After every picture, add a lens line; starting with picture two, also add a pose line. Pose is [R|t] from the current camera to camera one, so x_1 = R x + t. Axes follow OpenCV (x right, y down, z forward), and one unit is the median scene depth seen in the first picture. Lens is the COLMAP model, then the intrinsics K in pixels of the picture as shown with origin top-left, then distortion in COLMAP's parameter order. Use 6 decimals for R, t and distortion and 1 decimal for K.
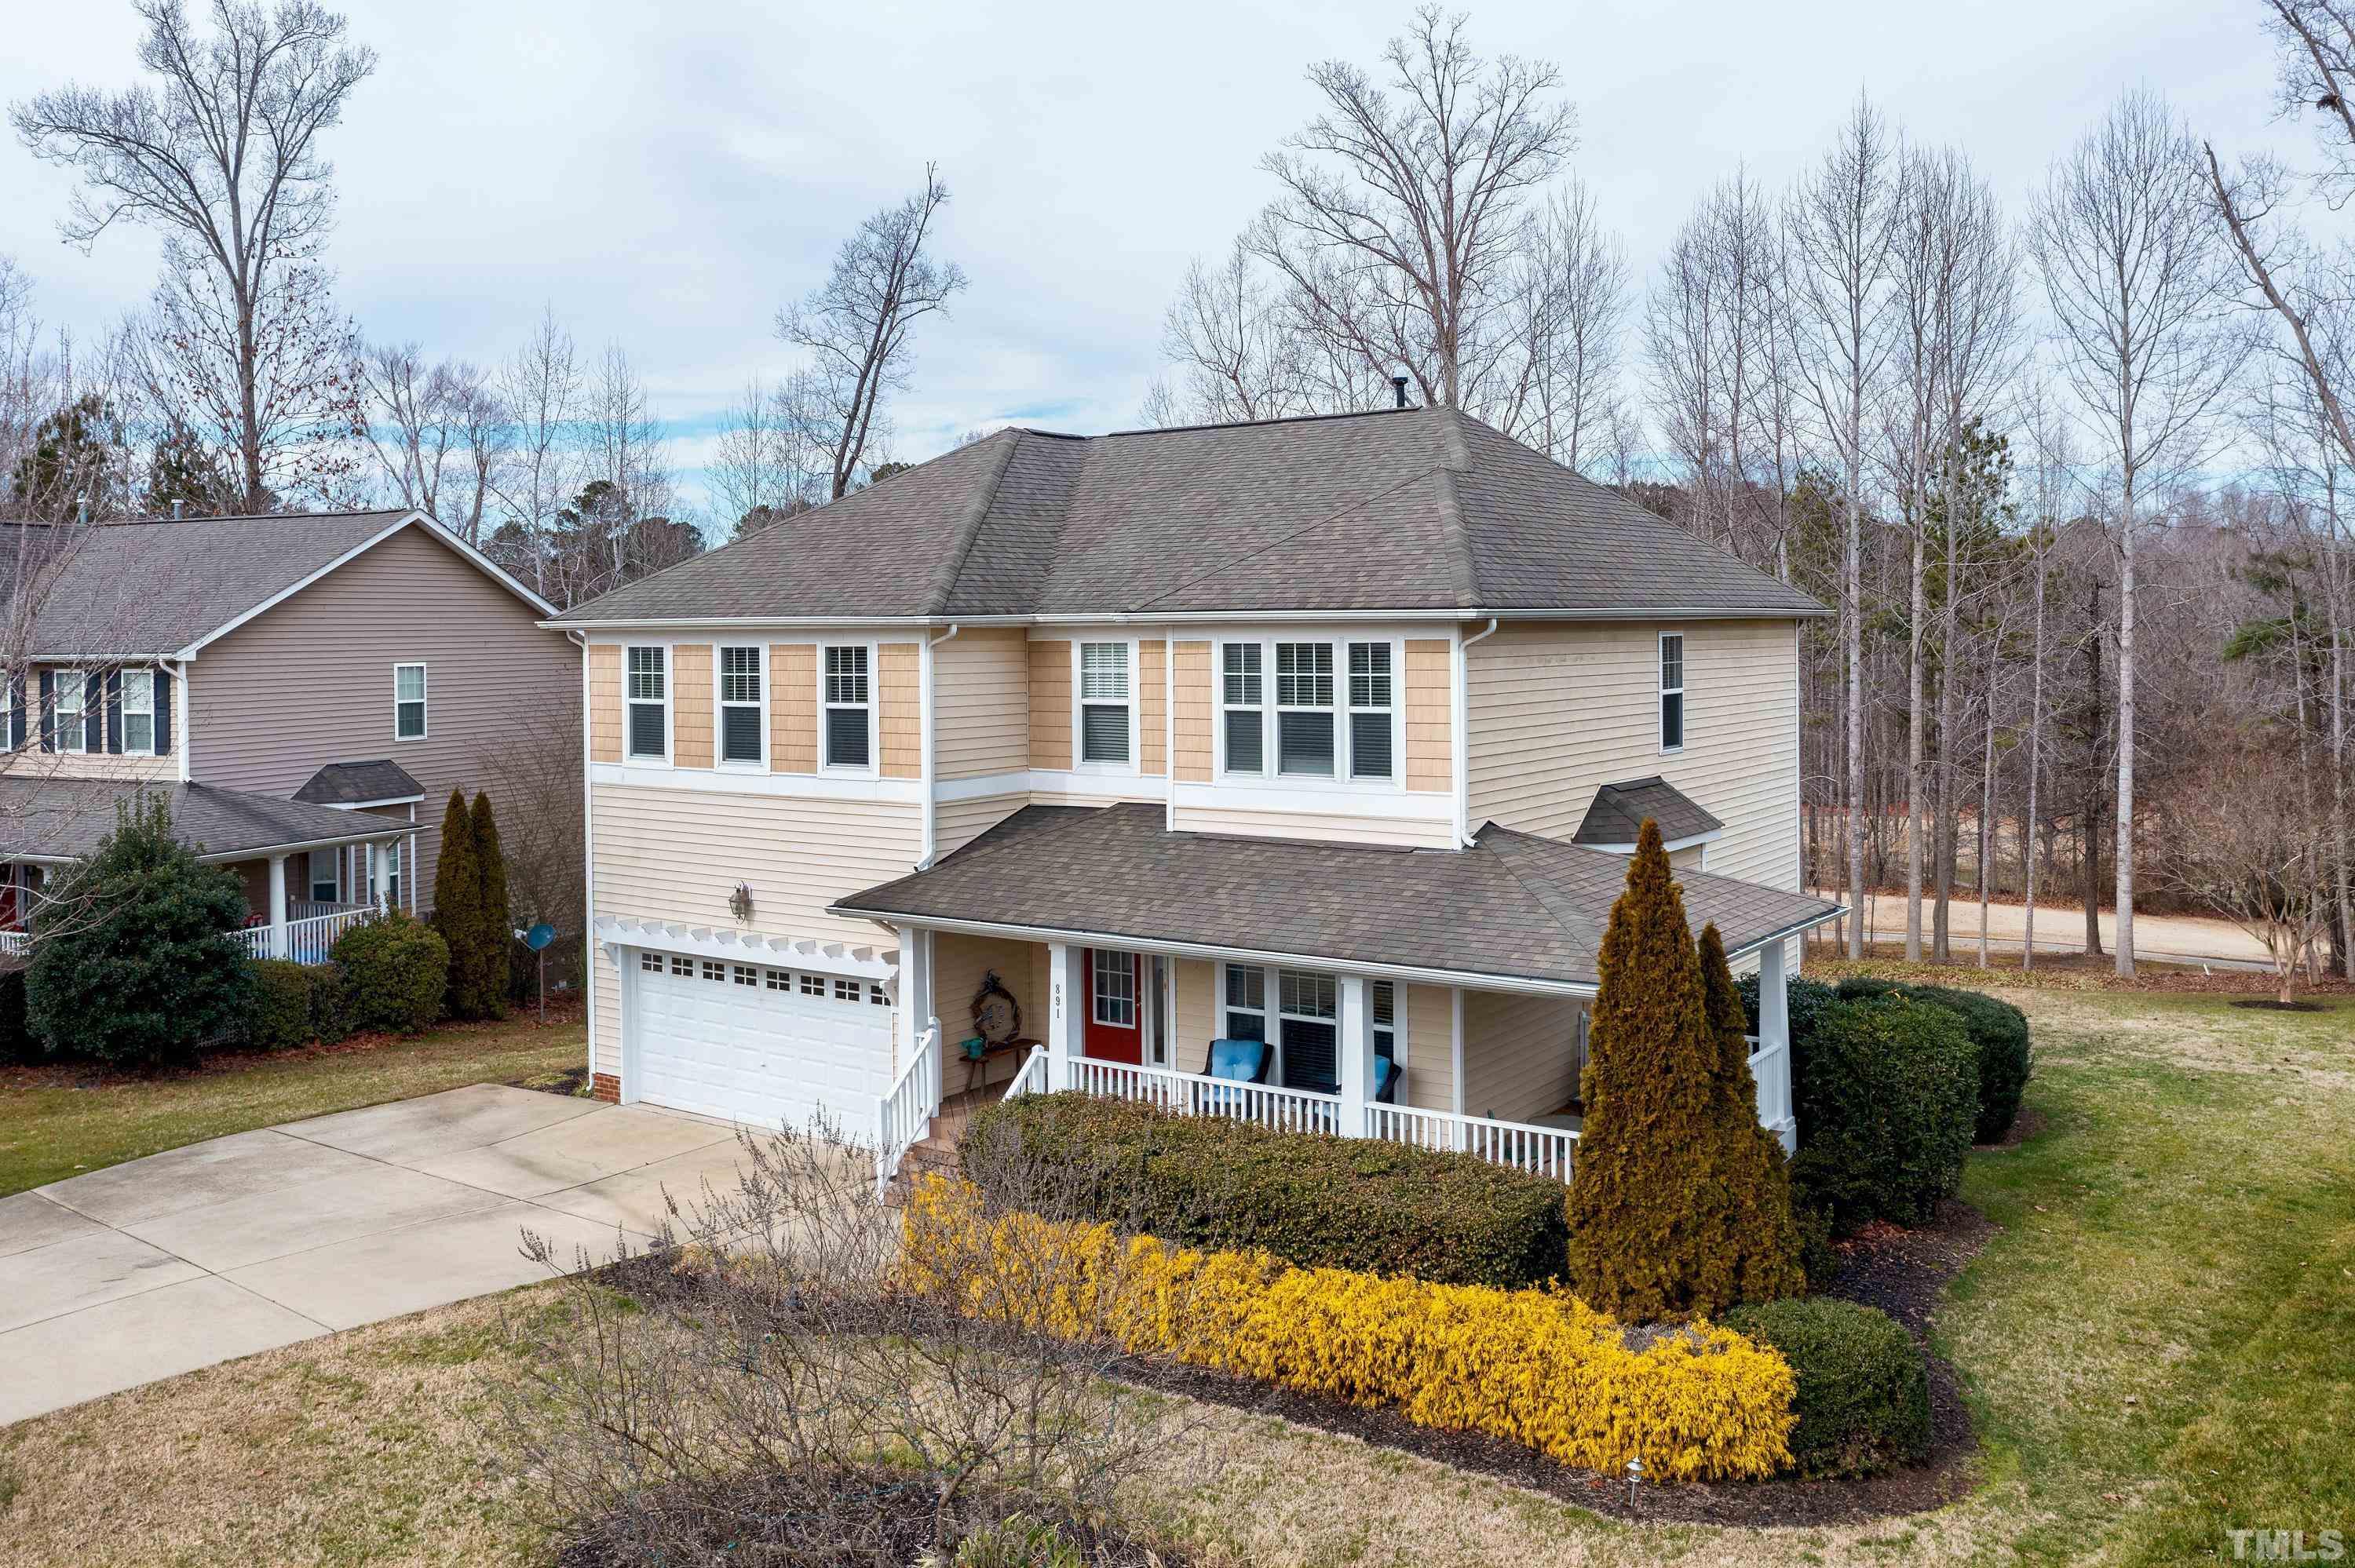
lens RADIAL K [[1883.0, 0, 1185.4], [0, 1883.0, 715.2], [0, 0, 1]] dist [-0.010603, -0.001919]
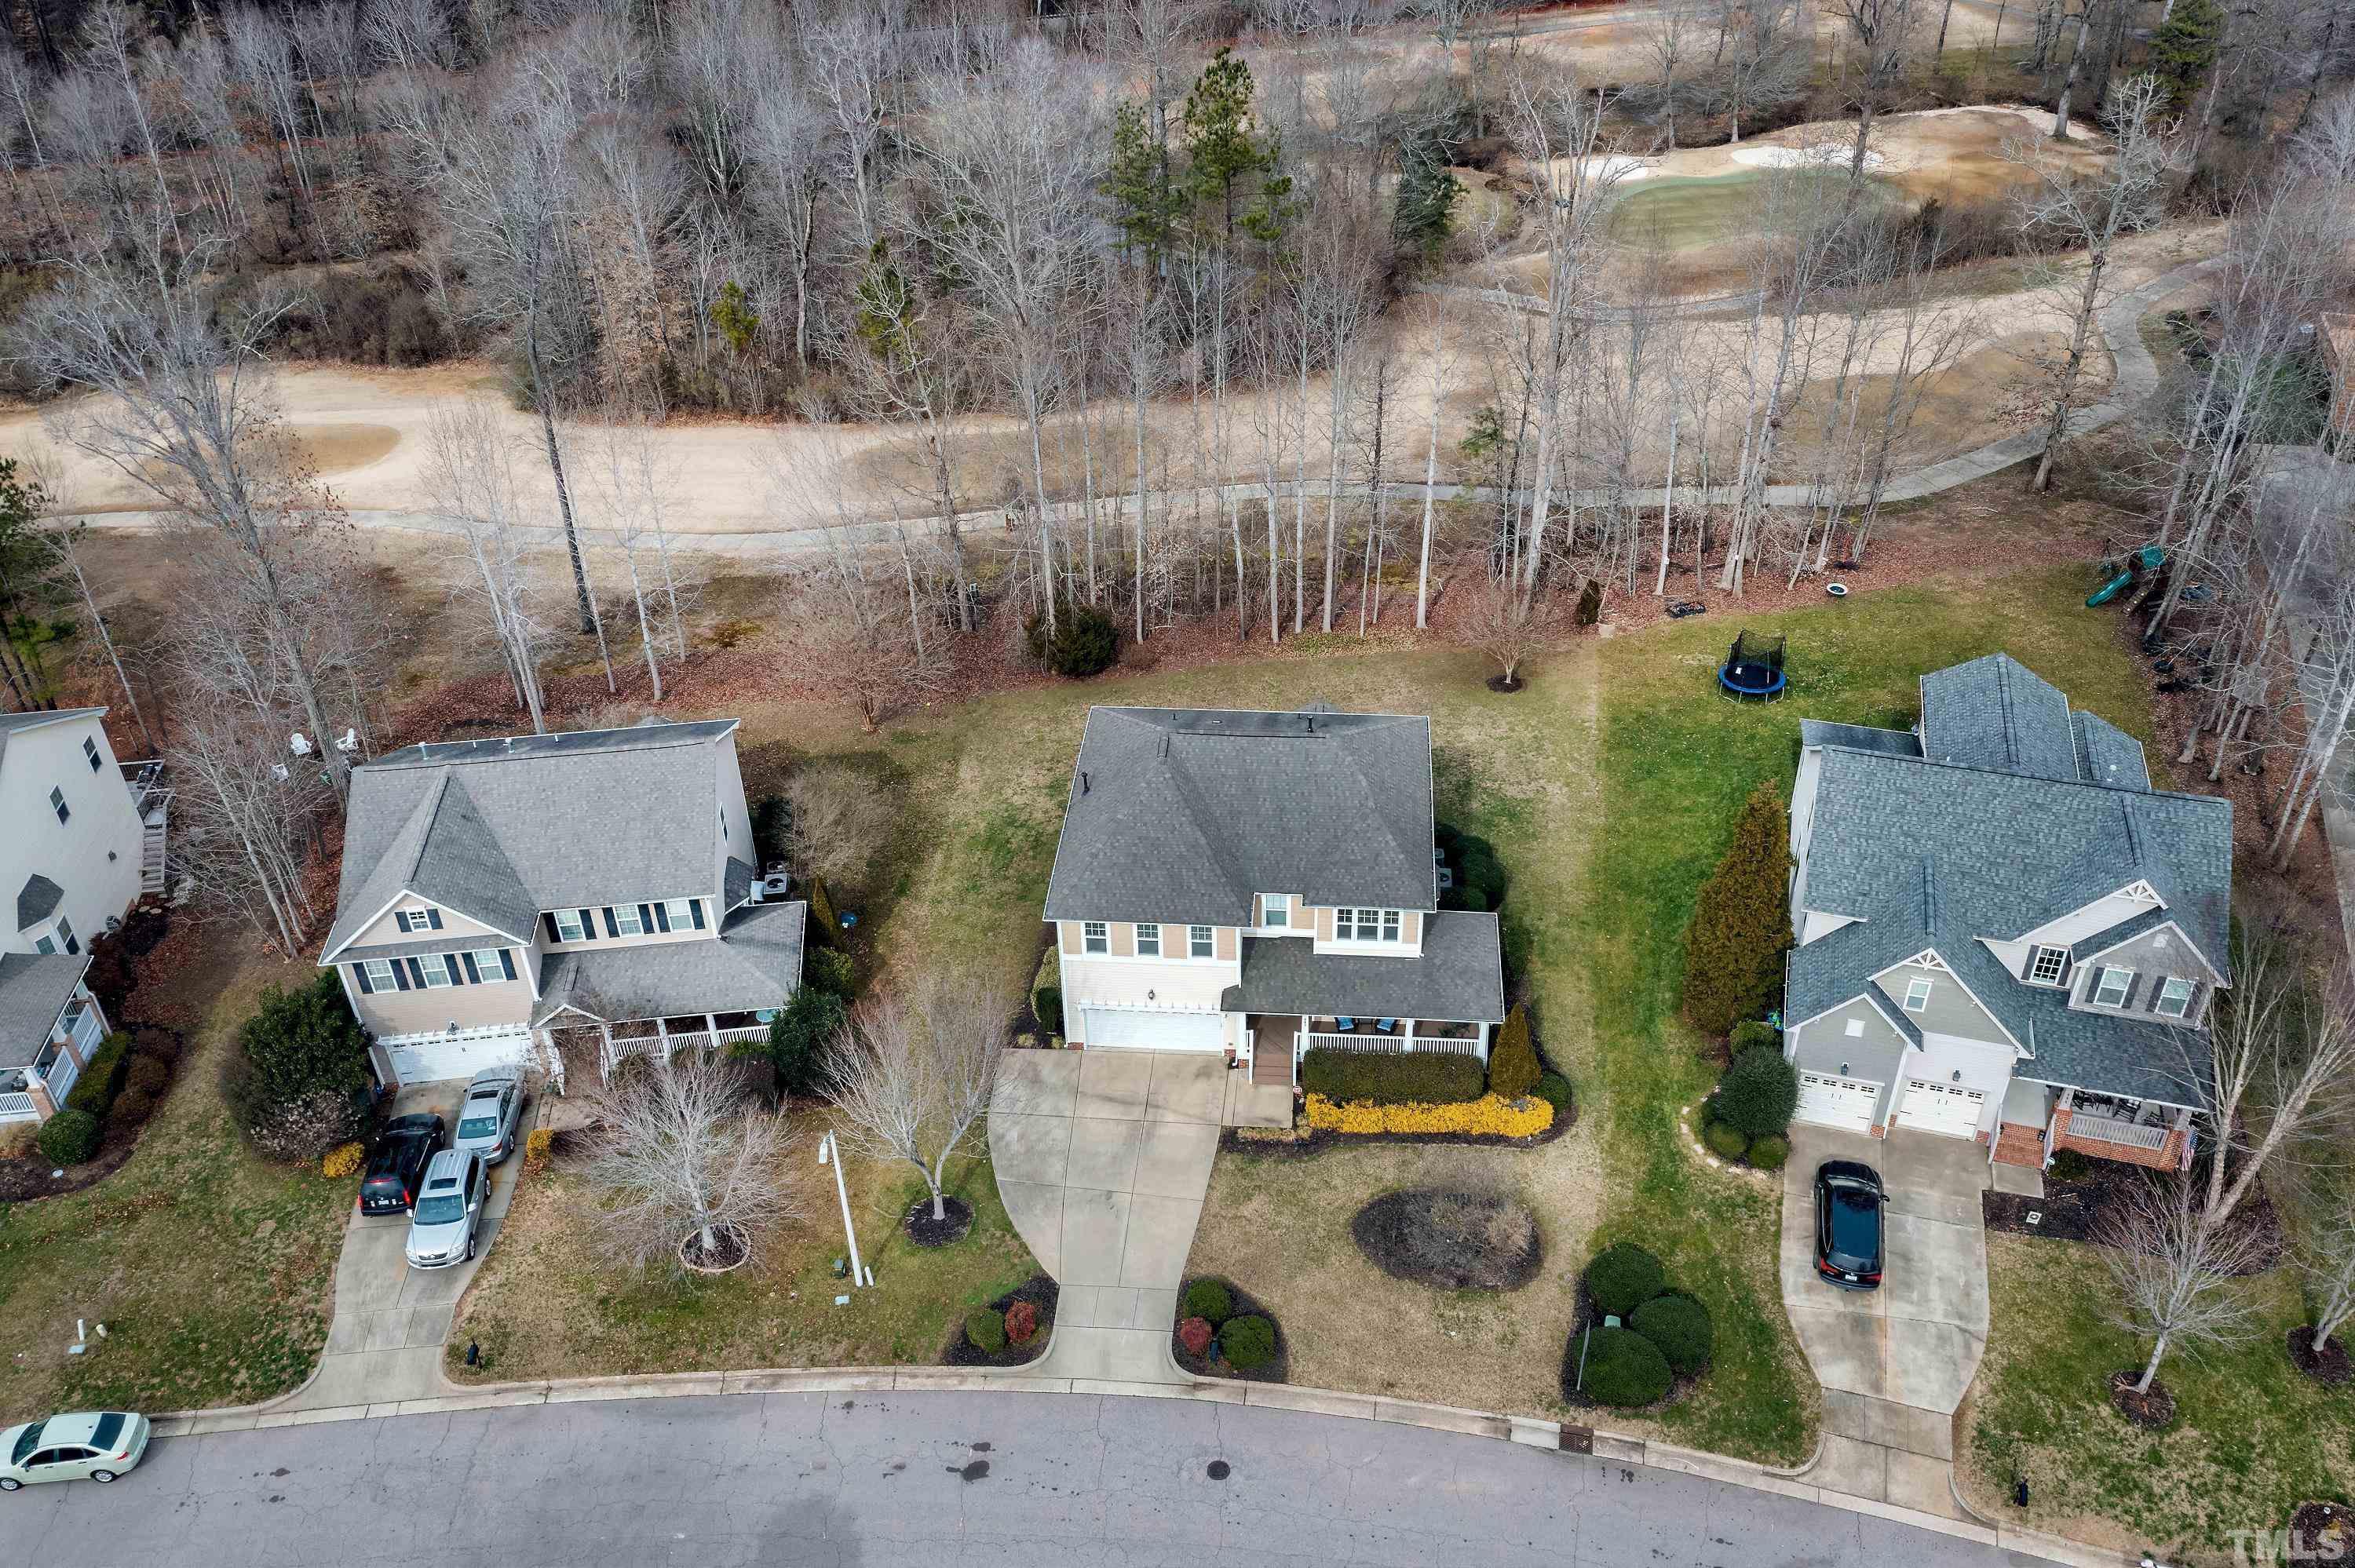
lens RADIAL K [[1883.0, 0, 1165.9], [0, 1883.0, 788.2], [0, 0, 1]] dist [-0.010603, -0.001919]
pose [[0.865477, -0.303528, 0.398522, -1.463189], [0.040197, 0.835048, 0.548706, -2.000549], [-0.499333, -0.458874, 0.734916, -1.102381]]
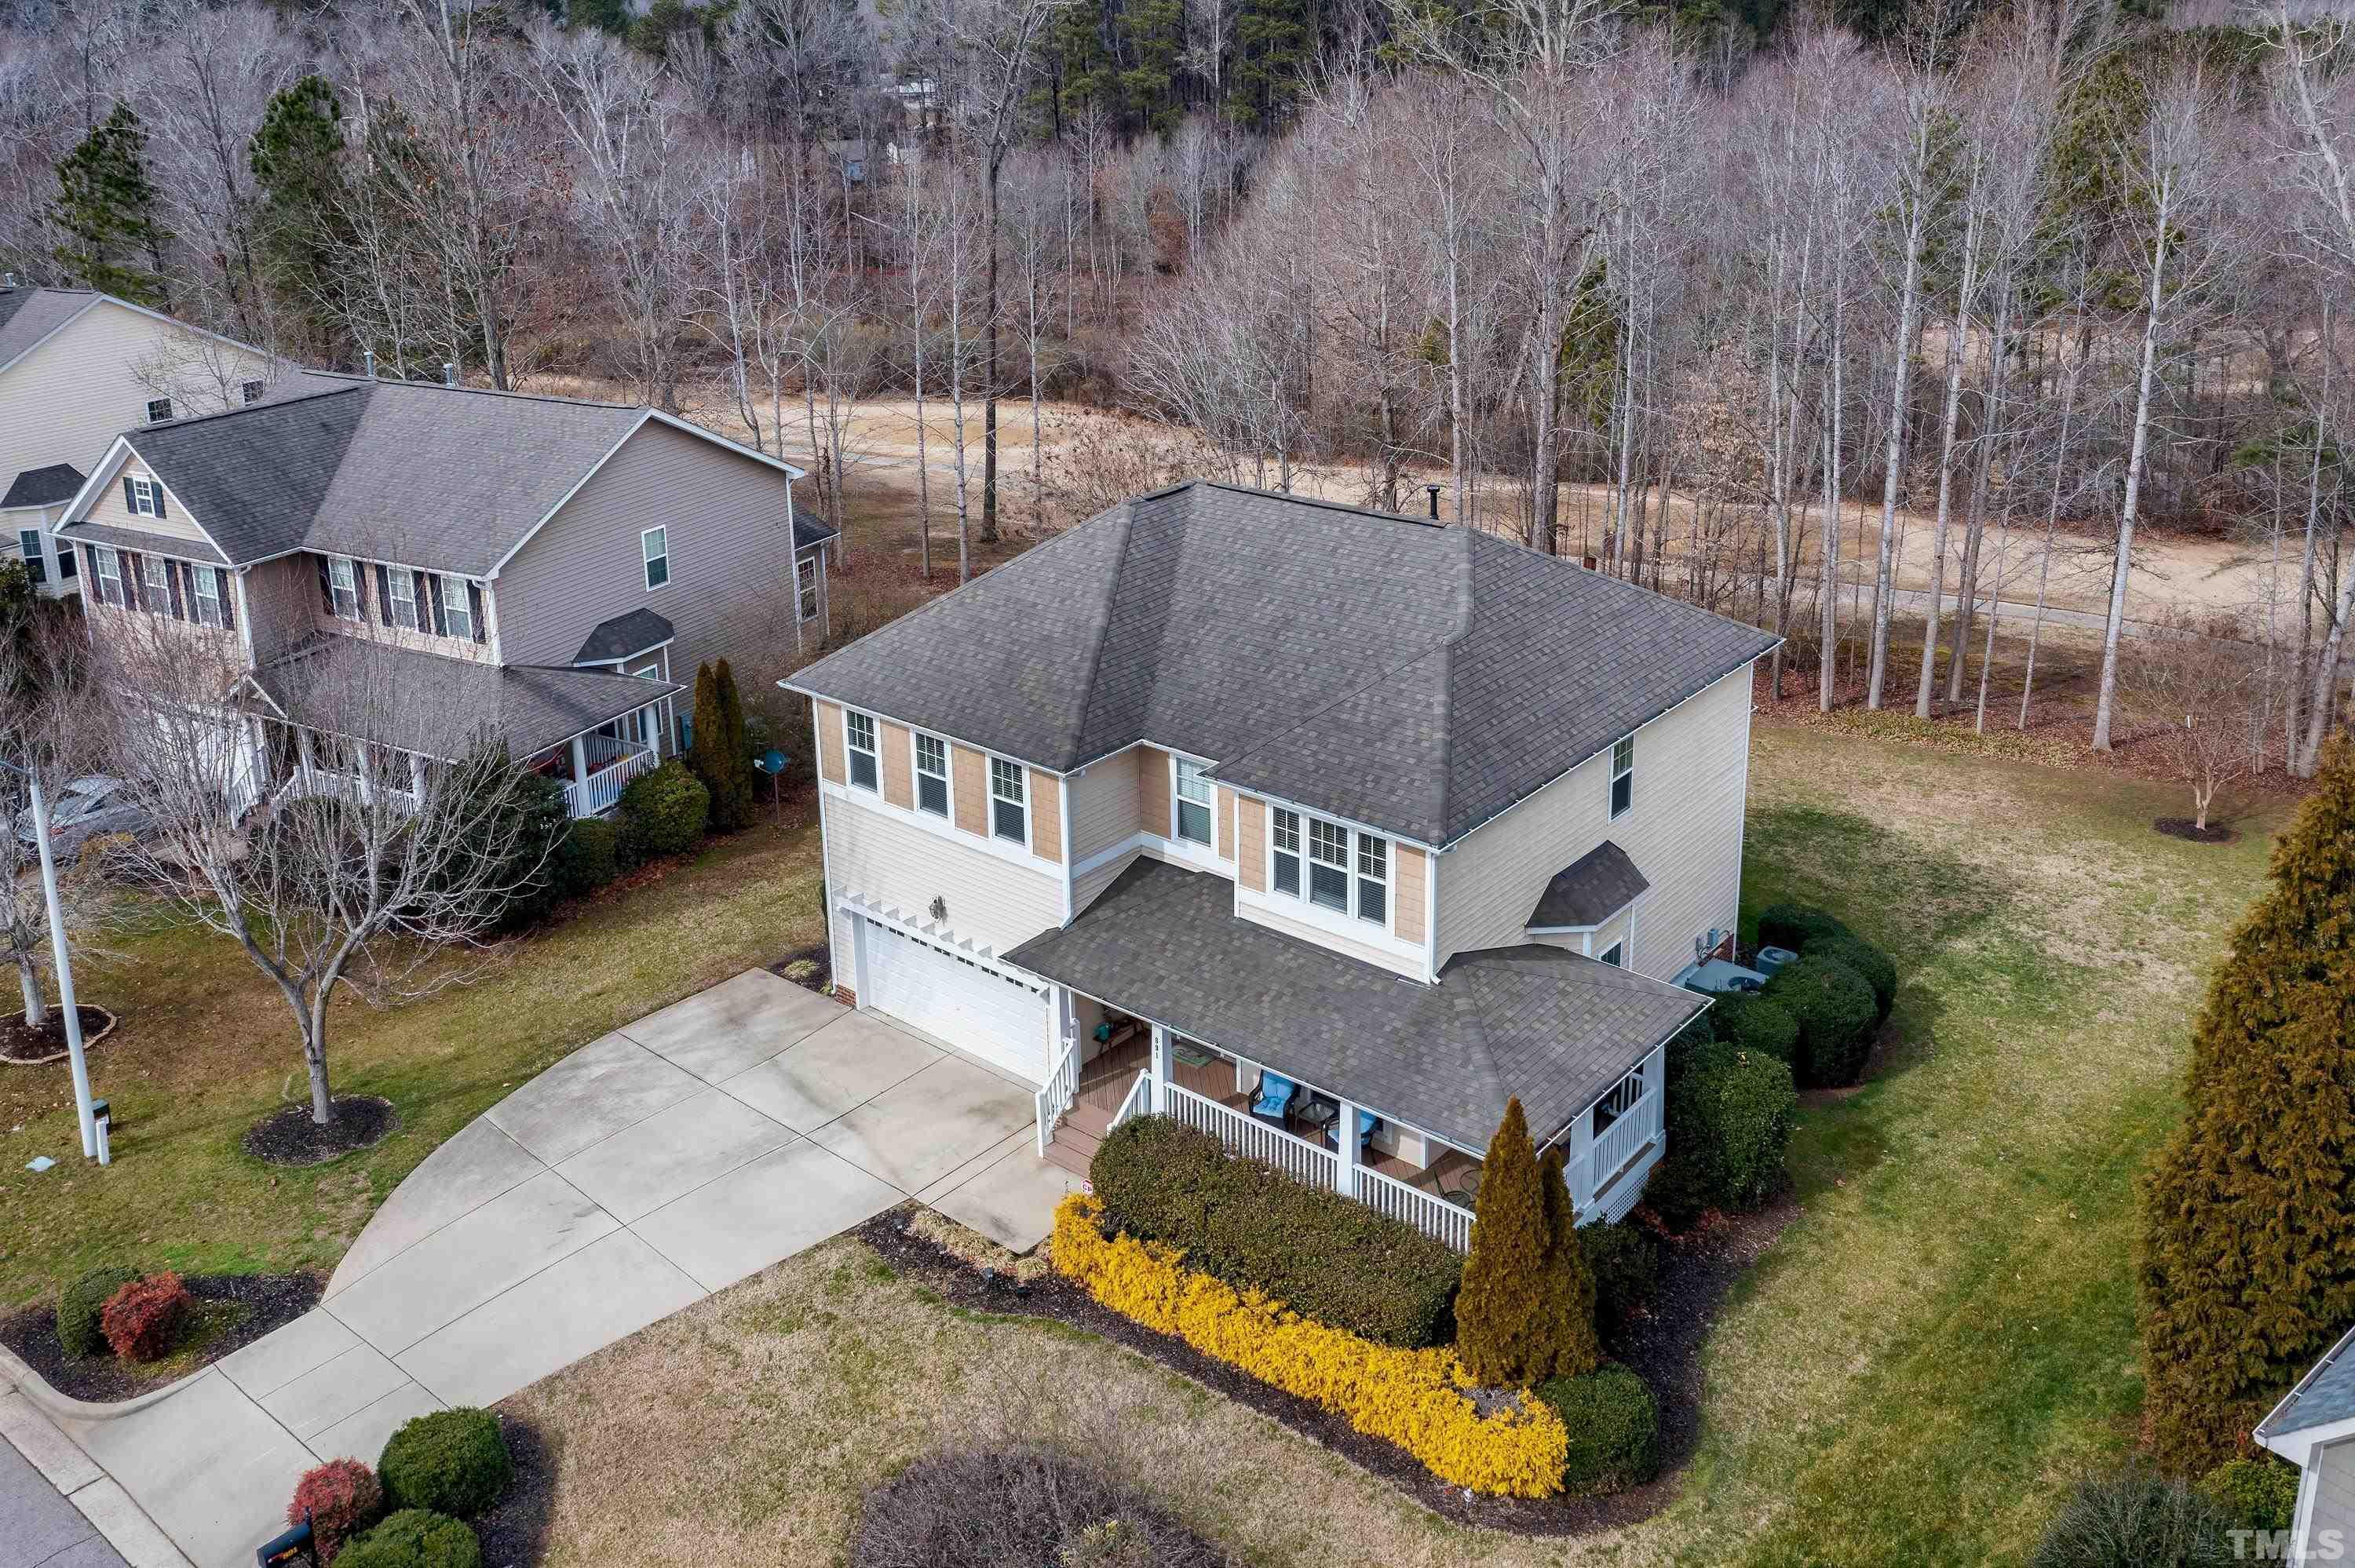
lens RADIAL K [[1883.0, 0, 1191.2], [0, 1883.0, 608.5], [0, 0, 1]] dist [-0.010603, -0.001919]
pose [[0.996738, 0.016445, -0.079016, 0.069882], [0.004355, 0.966636, 0.256119, -0.557890], [0.080592, -0.255627, 0.963410, -0.327508]]
